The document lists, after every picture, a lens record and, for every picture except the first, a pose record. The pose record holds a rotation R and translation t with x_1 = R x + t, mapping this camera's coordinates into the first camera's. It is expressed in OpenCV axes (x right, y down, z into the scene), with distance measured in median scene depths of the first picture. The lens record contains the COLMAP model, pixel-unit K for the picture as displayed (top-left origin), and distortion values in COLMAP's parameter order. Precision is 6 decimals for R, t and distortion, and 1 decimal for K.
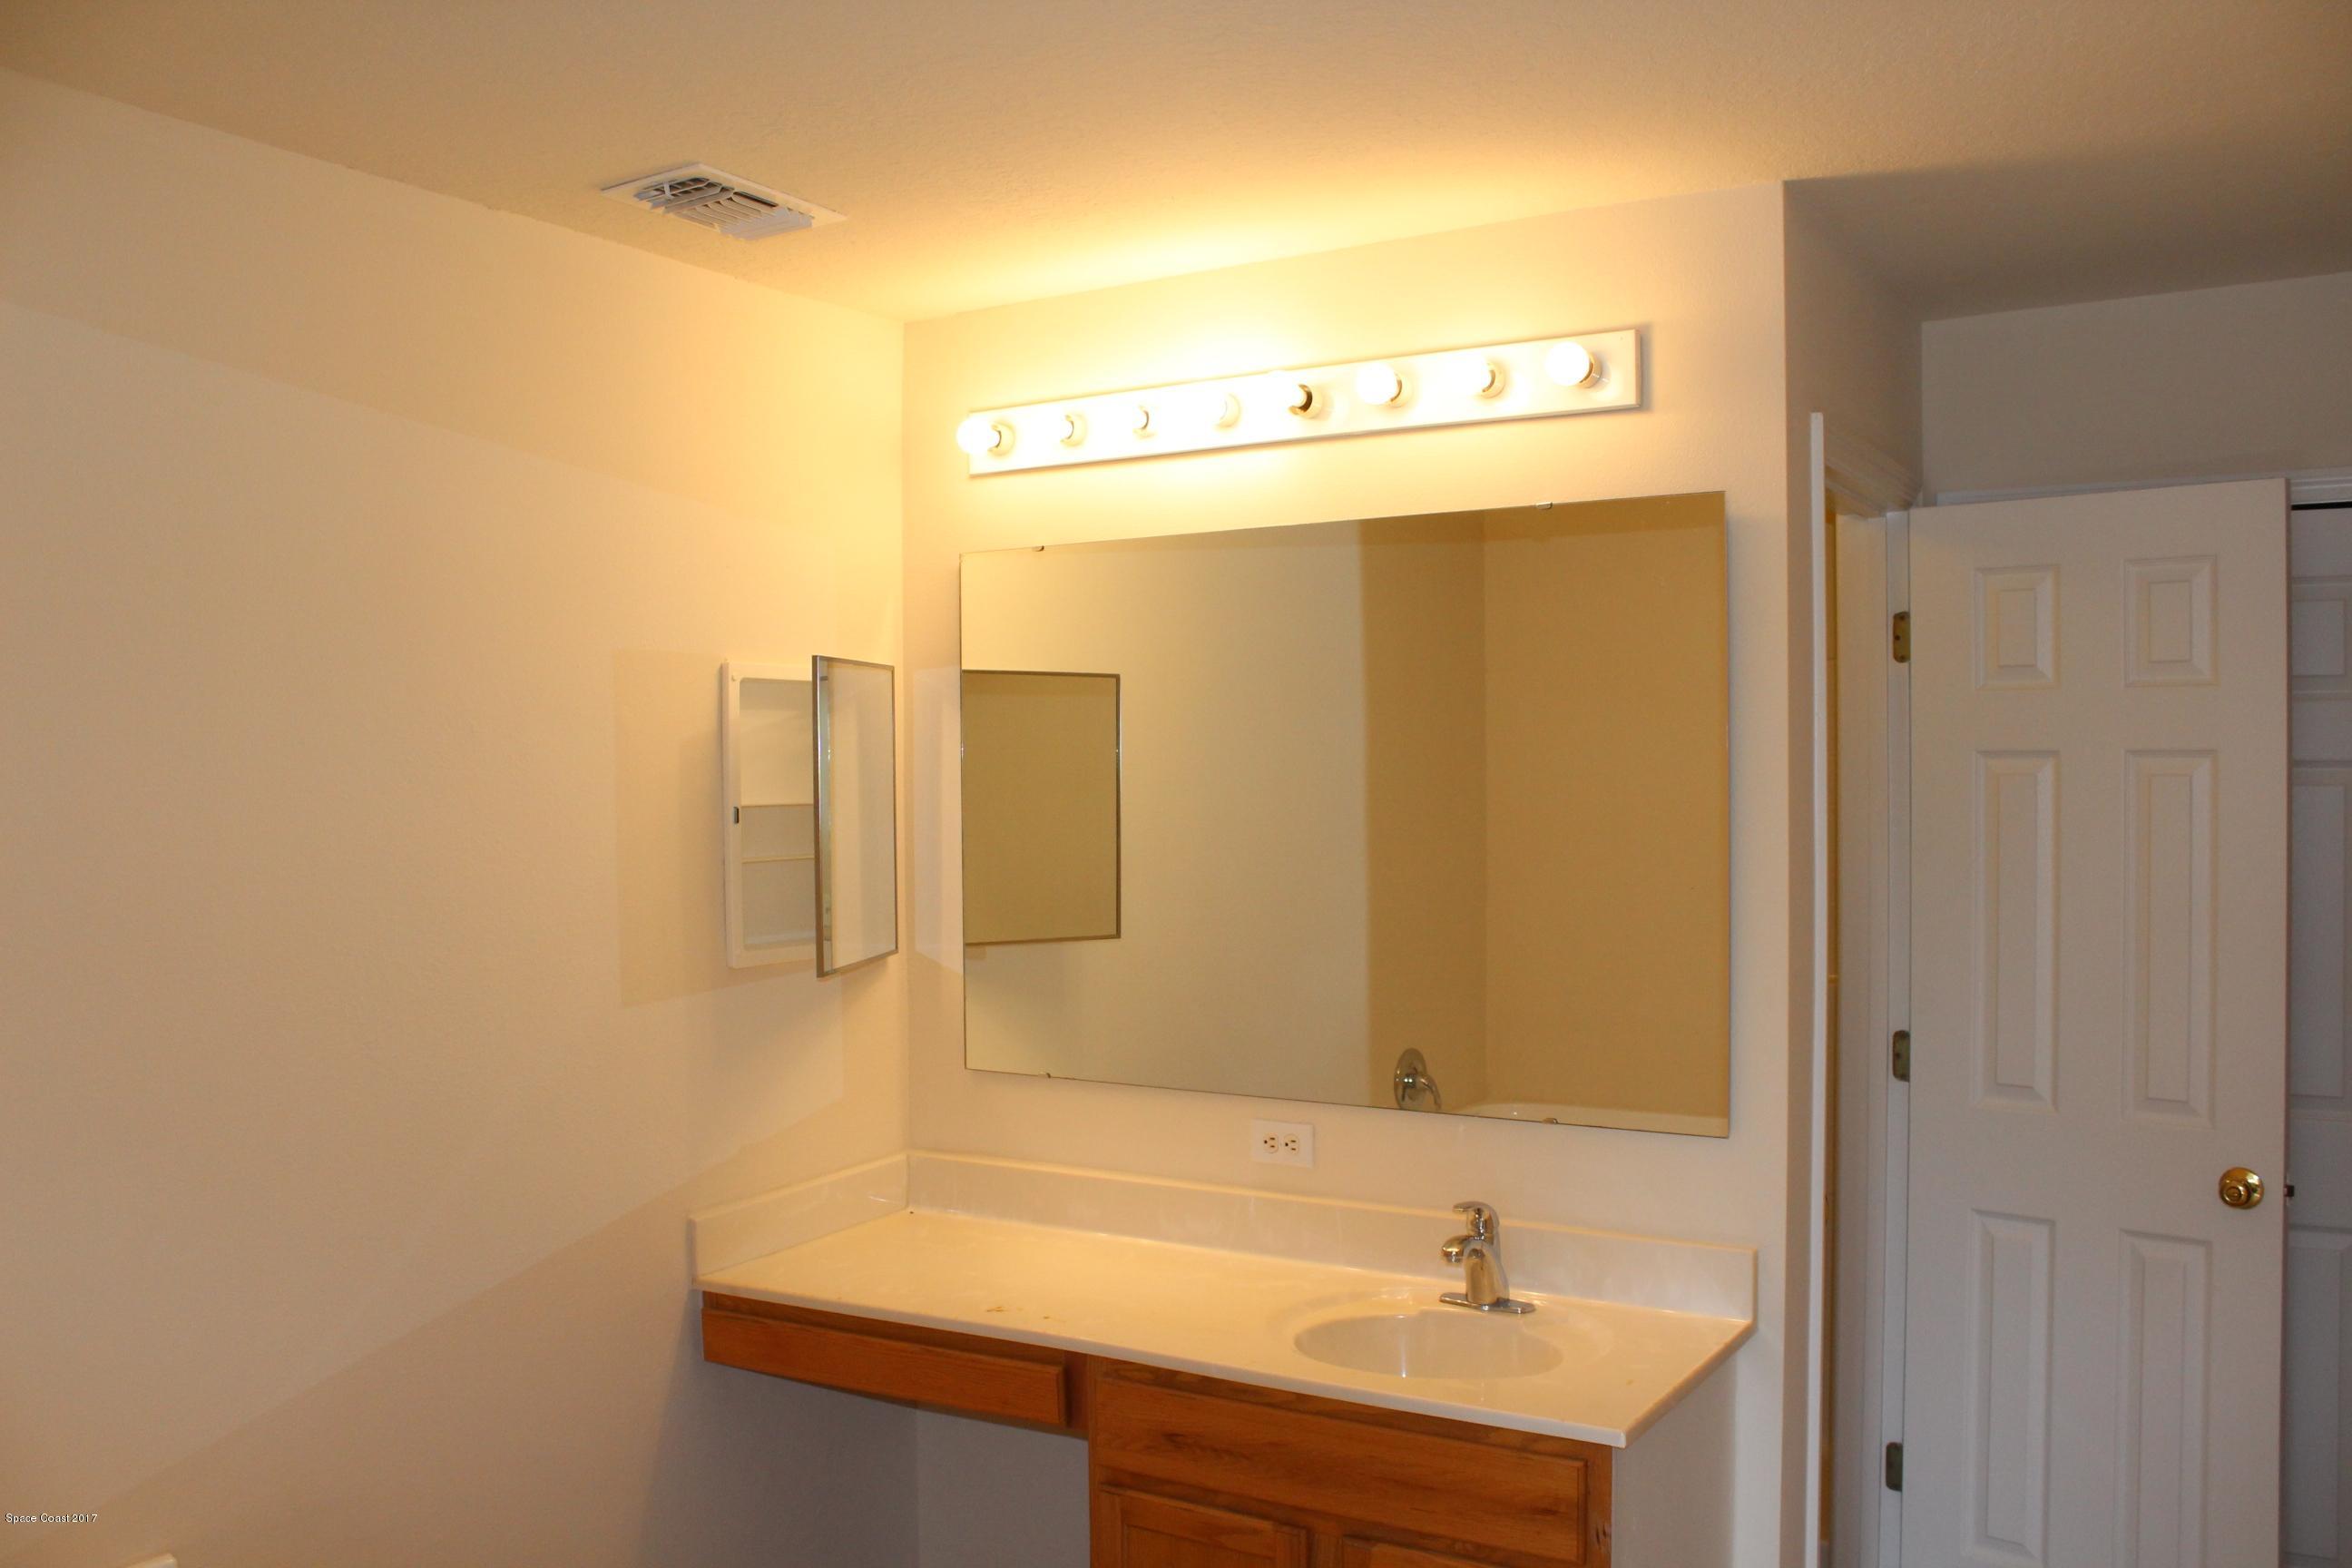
lens RADIAL K [[1990.6, 0, 1176.0], [0, 1990.6, 784.0], [0, 0, 1]] dist [-0.165835, 0.123828]
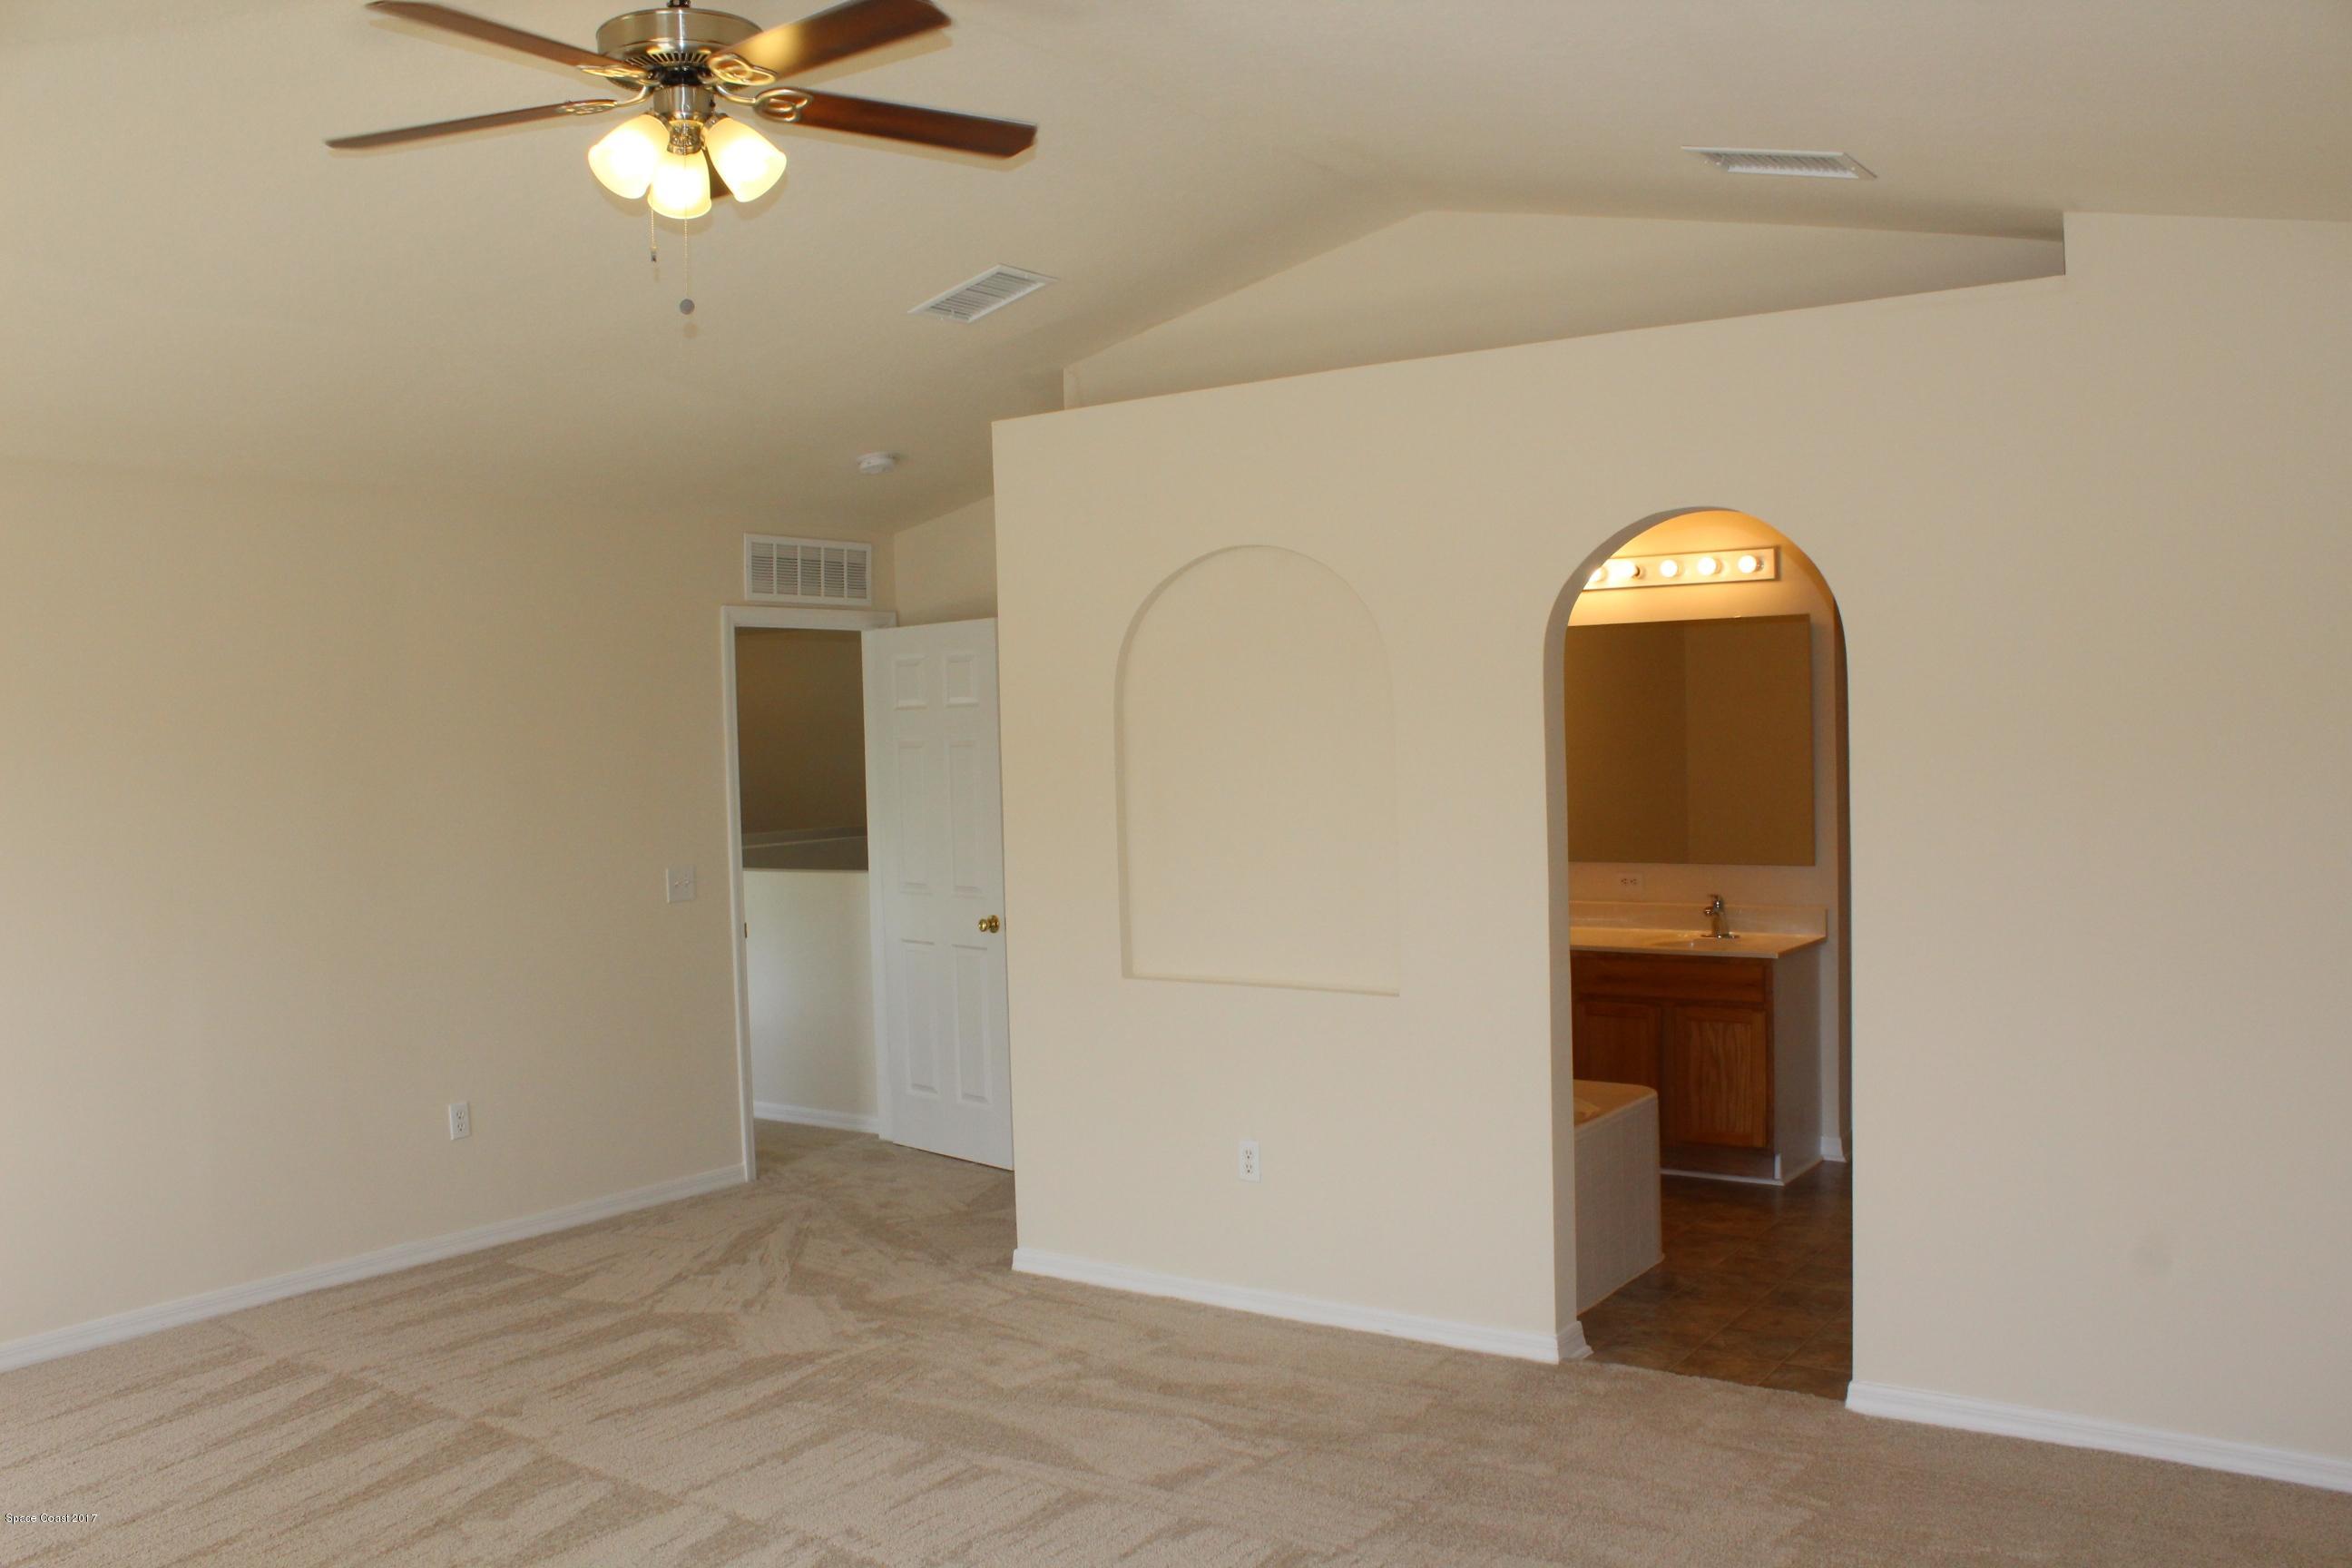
lens RADIAL K [[1990.6, 0, 1176.0], [0, 1990.6, 784.0], [0, 0, 1]] dist [-0.165835, 0.123828]
pose [[0.997973, -0.014840, -0.061881, -0.380481], [0.015749, 0.999775, 0.014225, 0.024122], [0.061656, -0.015171, 0.997982, -1.559337]]
